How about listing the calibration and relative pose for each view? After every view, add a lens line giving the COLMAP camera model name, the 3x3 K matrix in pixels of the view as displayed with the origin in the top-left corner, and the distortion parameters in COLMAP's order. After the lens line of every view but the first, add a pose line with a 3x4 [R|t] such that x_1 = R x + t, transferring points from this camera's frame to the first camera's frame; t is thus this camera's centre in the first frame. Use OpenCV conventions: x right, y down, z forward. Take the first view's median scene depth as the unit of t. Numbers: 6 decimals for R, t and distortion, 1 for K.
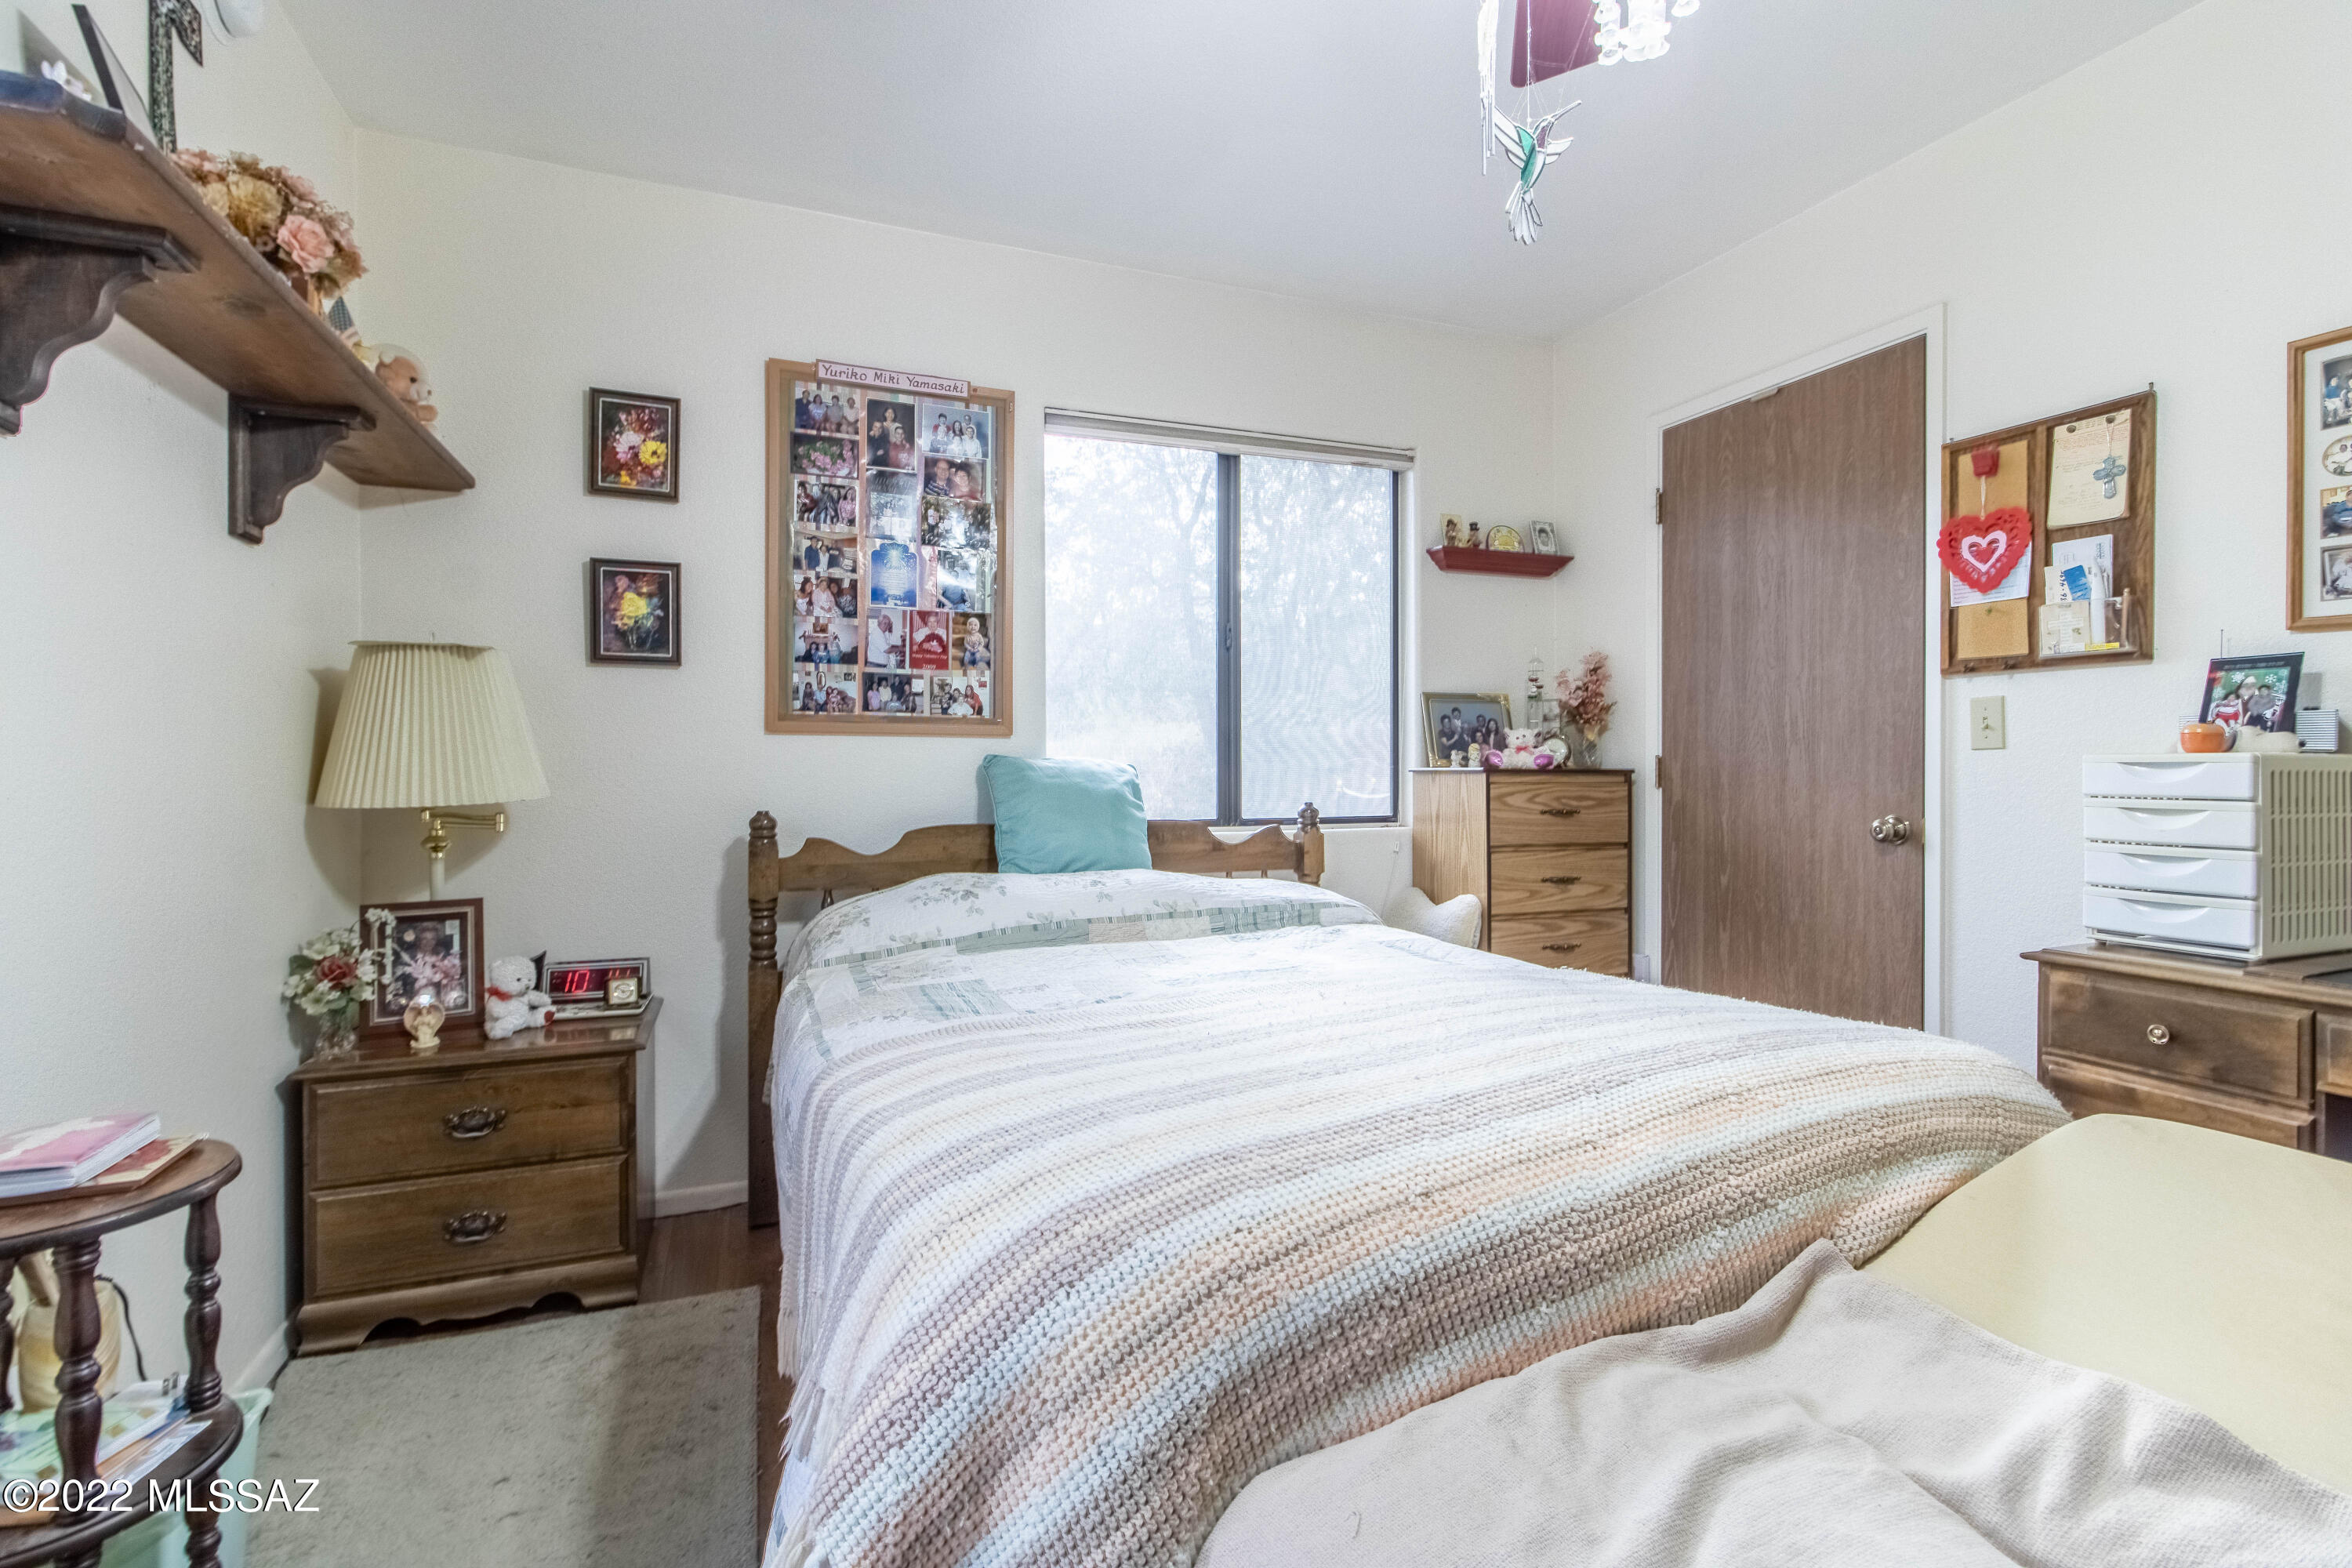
lens RADIAL K [[1084.2, 0, 1189.2], [0, 1084.2, 769.5], [0, 0, 1]] dist [0.003904, 0.000398]
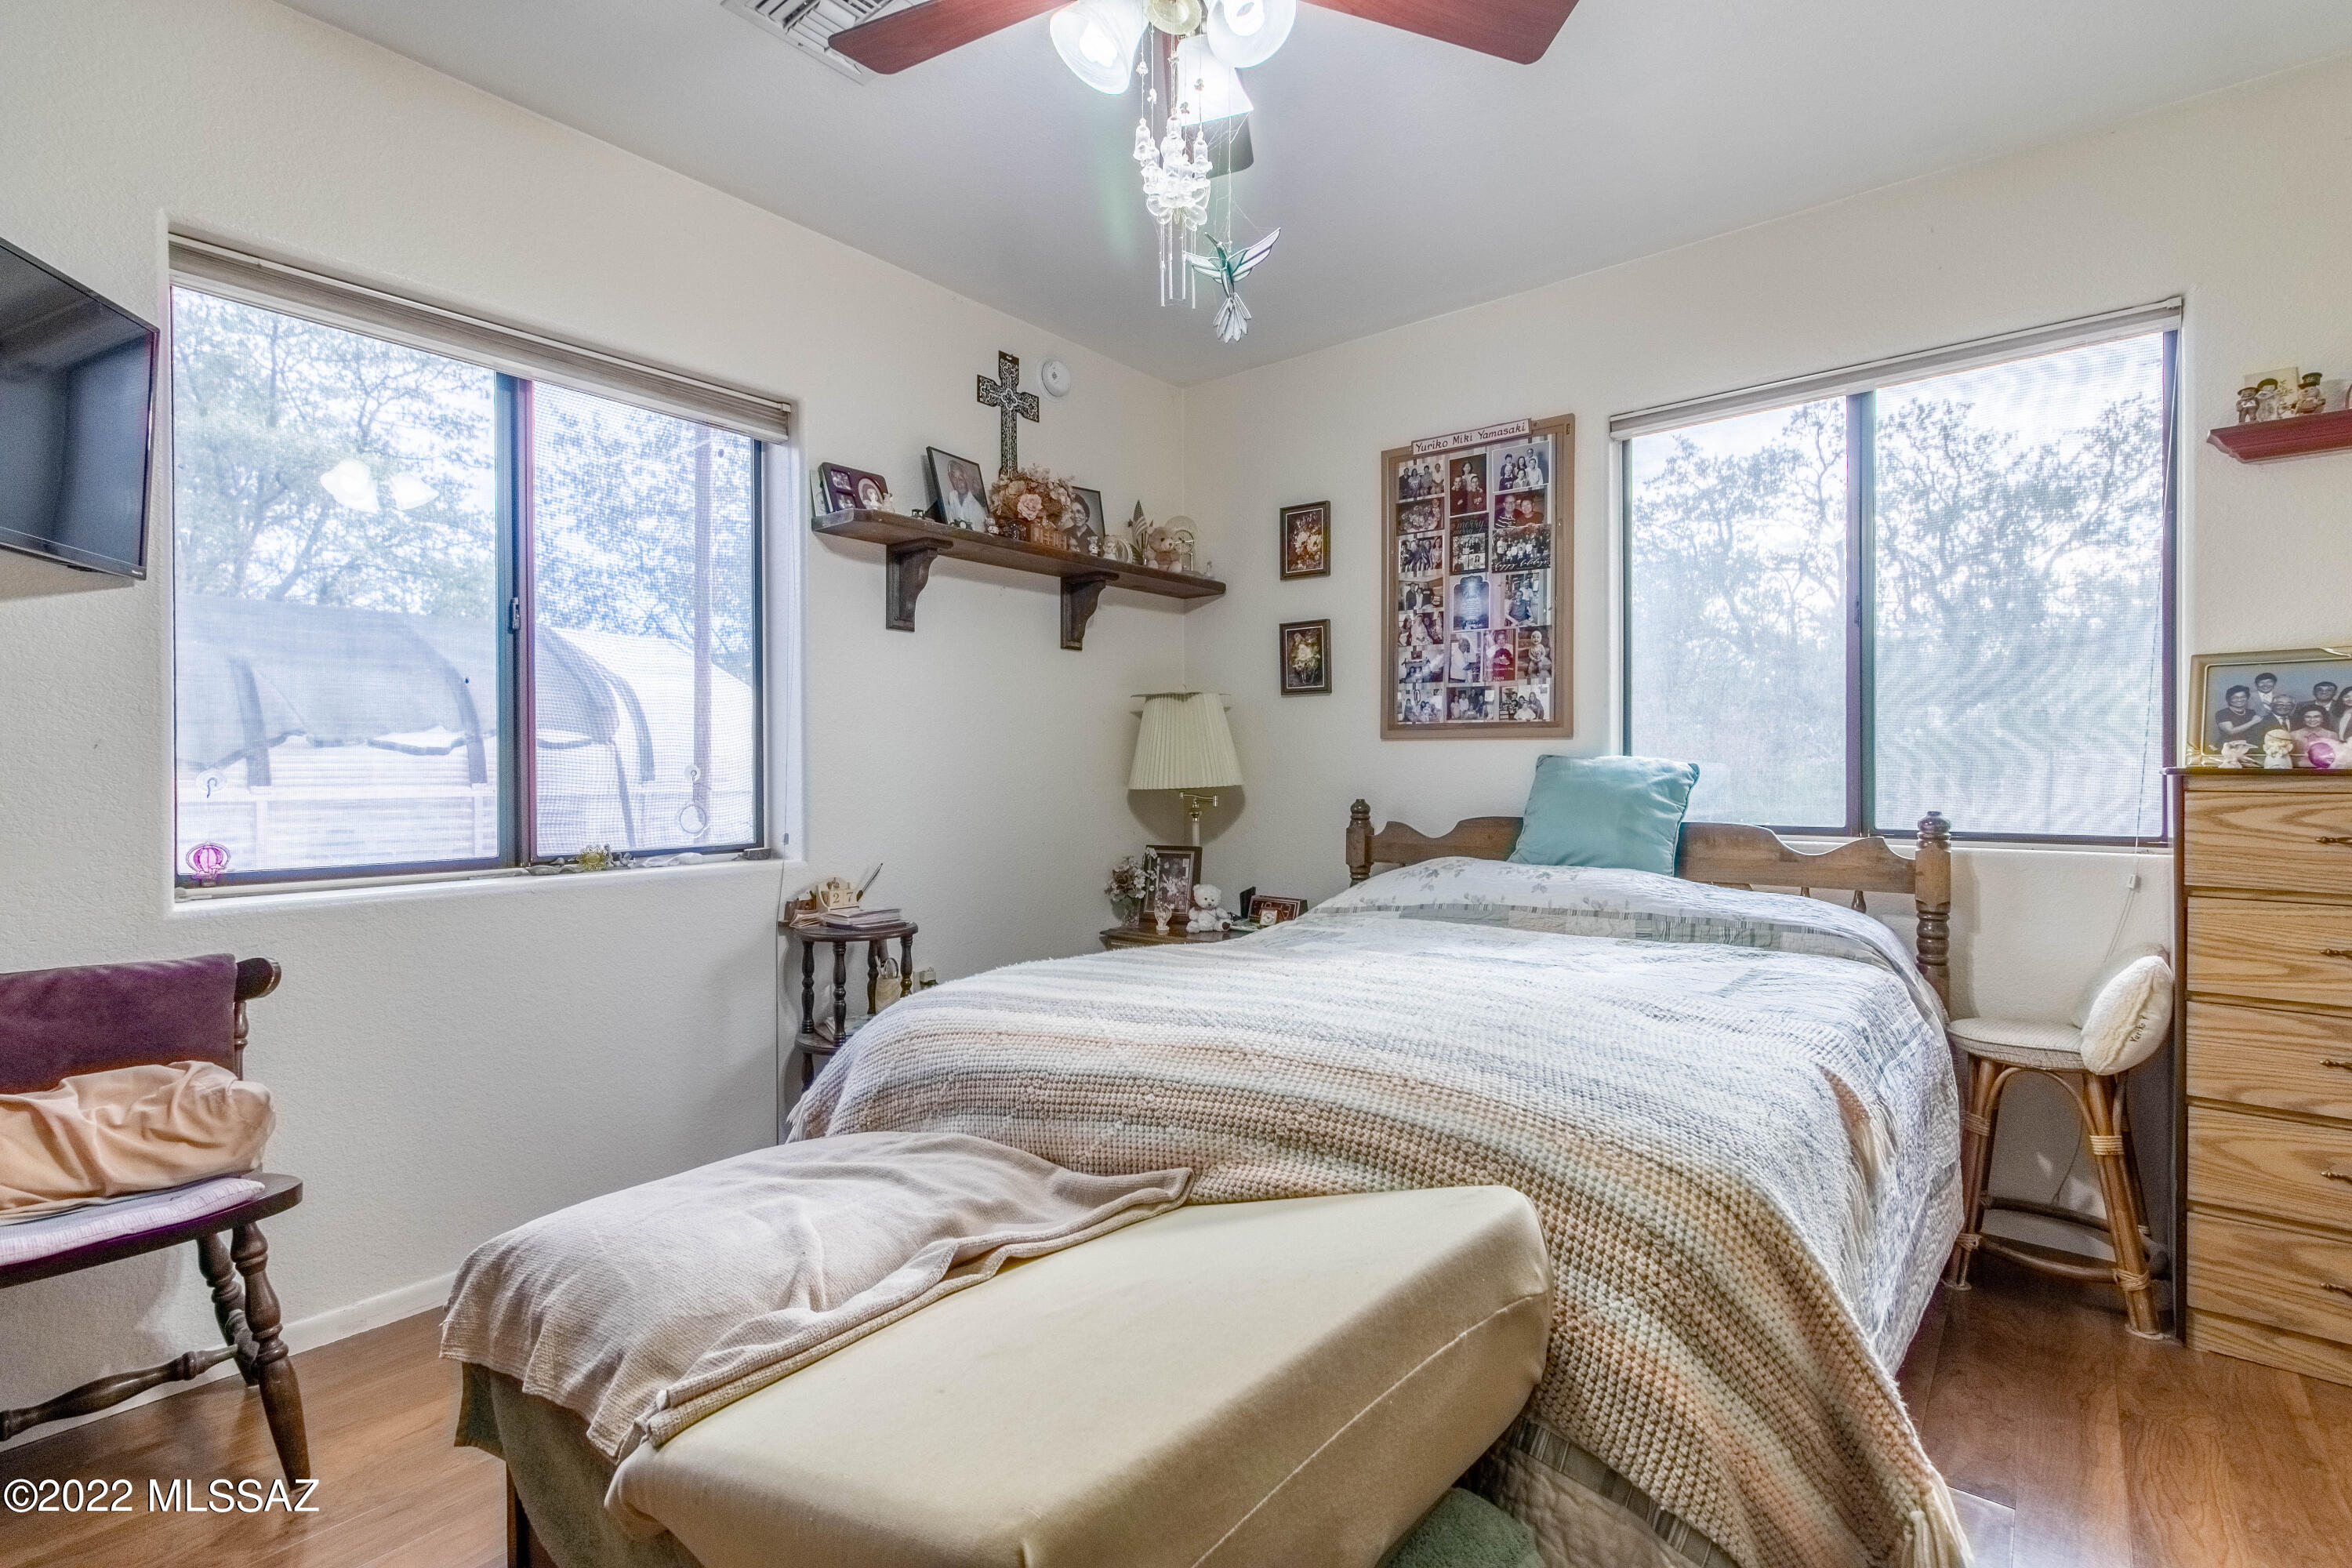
lens RADIAL K [[1084.2, 0, 1189.2], [0, 1084.2, 769.5], [0, 0, 1]] dist [0.003904, 0.000398]
pose [[0.483923, 0.004130, -0.875101, 0.625444], [-0.000646, 0.999990, 0.004363, -0.003541], [0.875110, -0.001546, 0.483921, 0.164944]]
